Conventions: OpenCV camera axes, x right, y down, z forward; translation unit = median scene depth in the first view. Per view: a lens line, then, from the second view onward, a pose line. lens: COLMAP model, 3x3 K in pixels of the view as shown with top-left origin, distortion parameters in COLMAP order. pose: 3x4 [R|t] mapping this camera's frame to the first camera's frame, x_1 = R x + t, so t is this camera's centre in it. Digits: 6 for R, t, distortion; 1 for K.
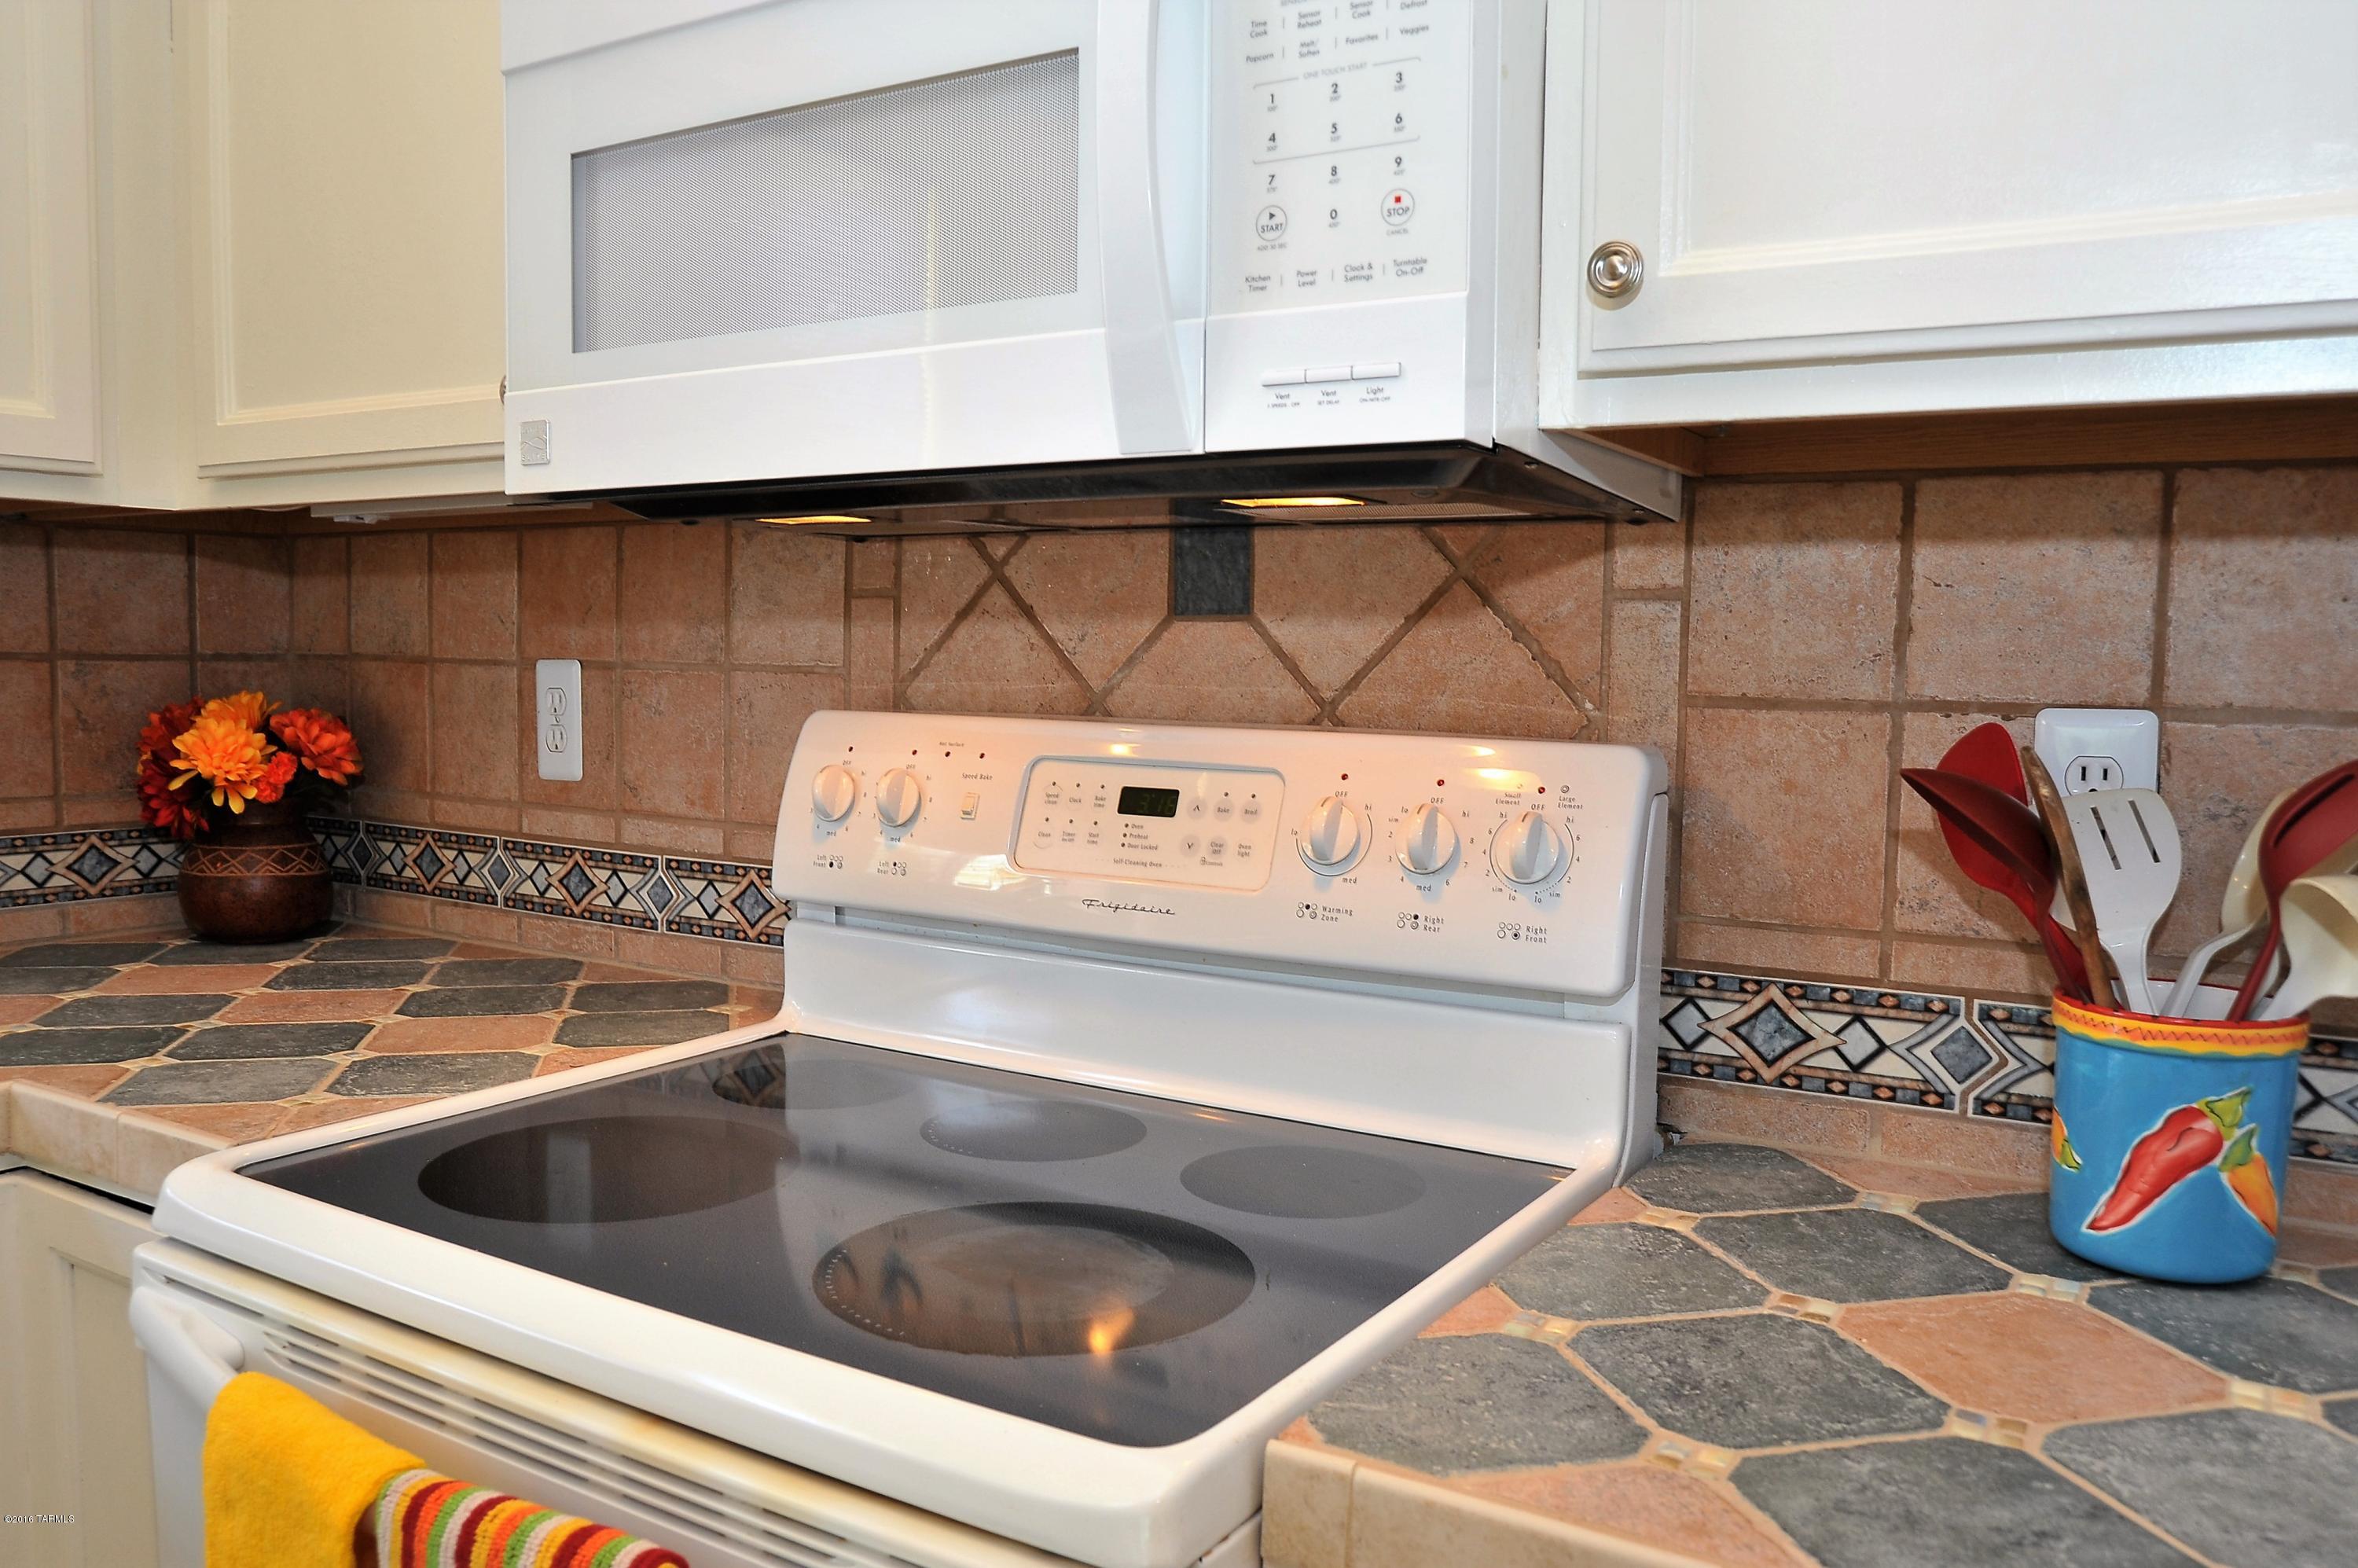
lens RADIAL K [[1758.7, 0, 1180.0], [0, 1758.7, 787.6], [0, 0, 1]] dist [-0.036043, -0.001167]
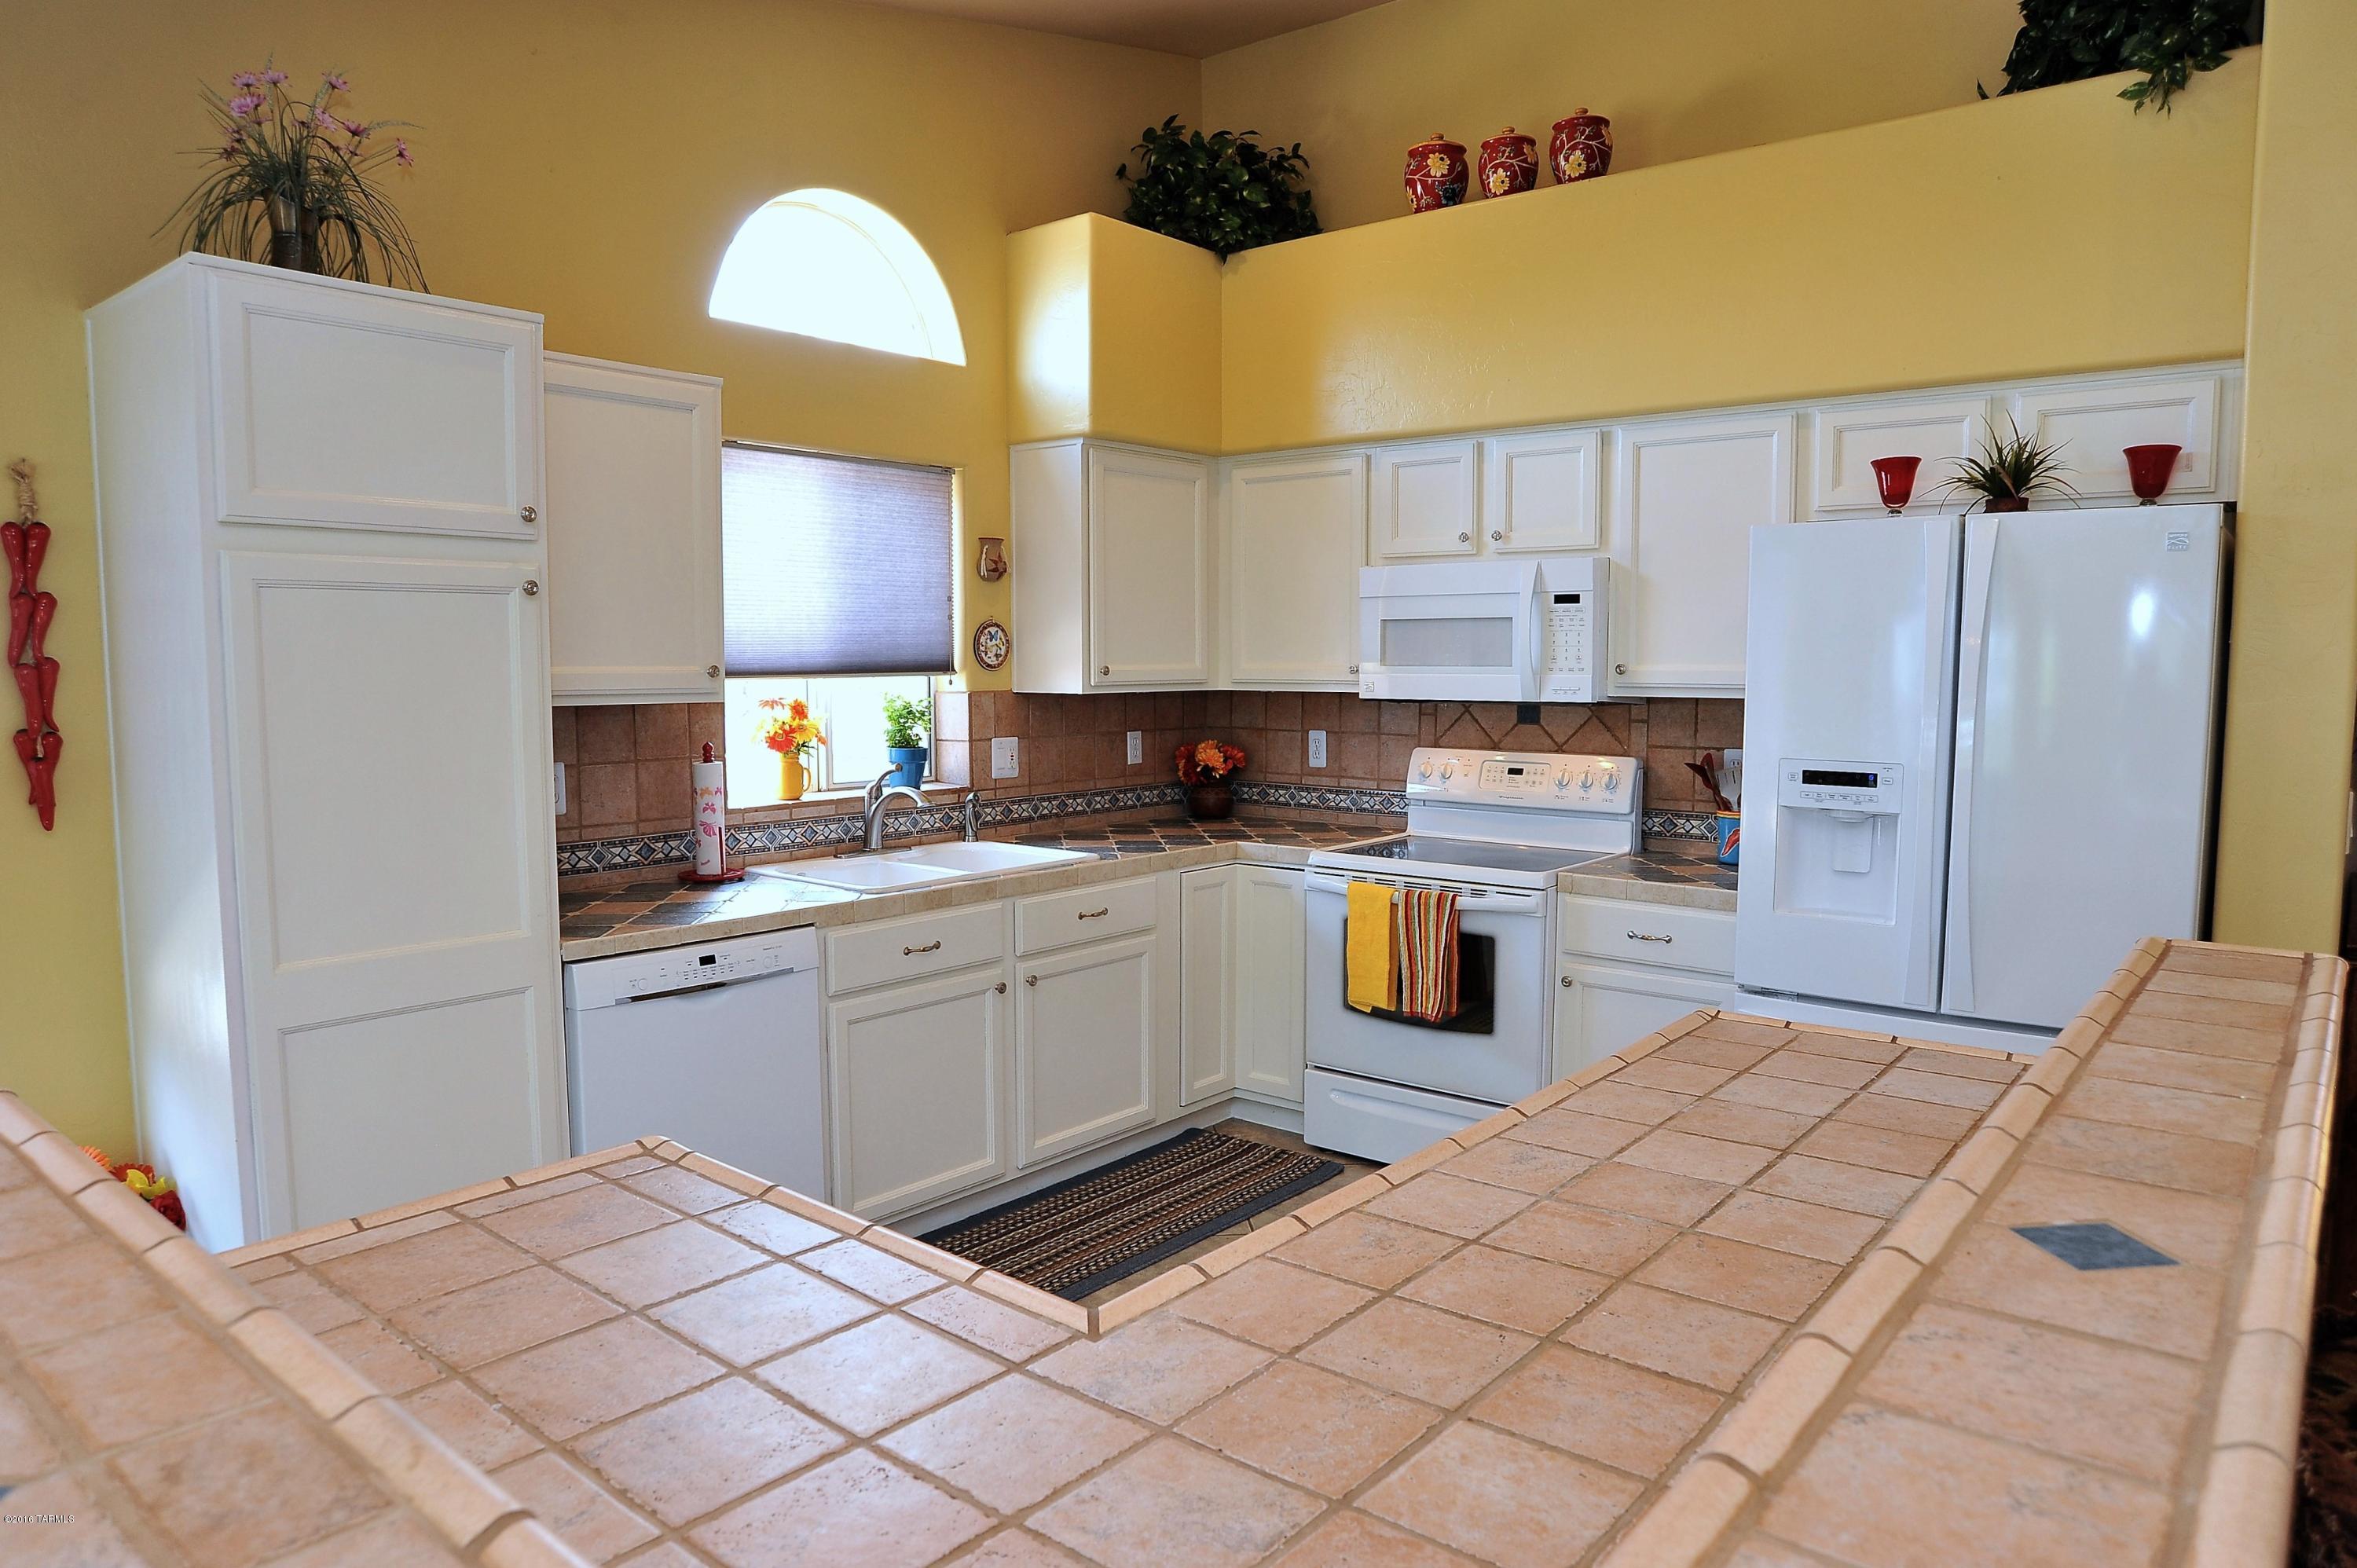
lens RADIAL K [[1505.7, 0, 1179.7], [0, 1505.7, 795.9], [0, 0, 1]] dist [-0.048468, 0.017119]
pose [[0.990965, -0.004193, -0.134056, -0.300812], [0.006211, 0.999874, 0.014633, 0.008230], [0.133978, -0.015334, 0.990866, -2.370600]]
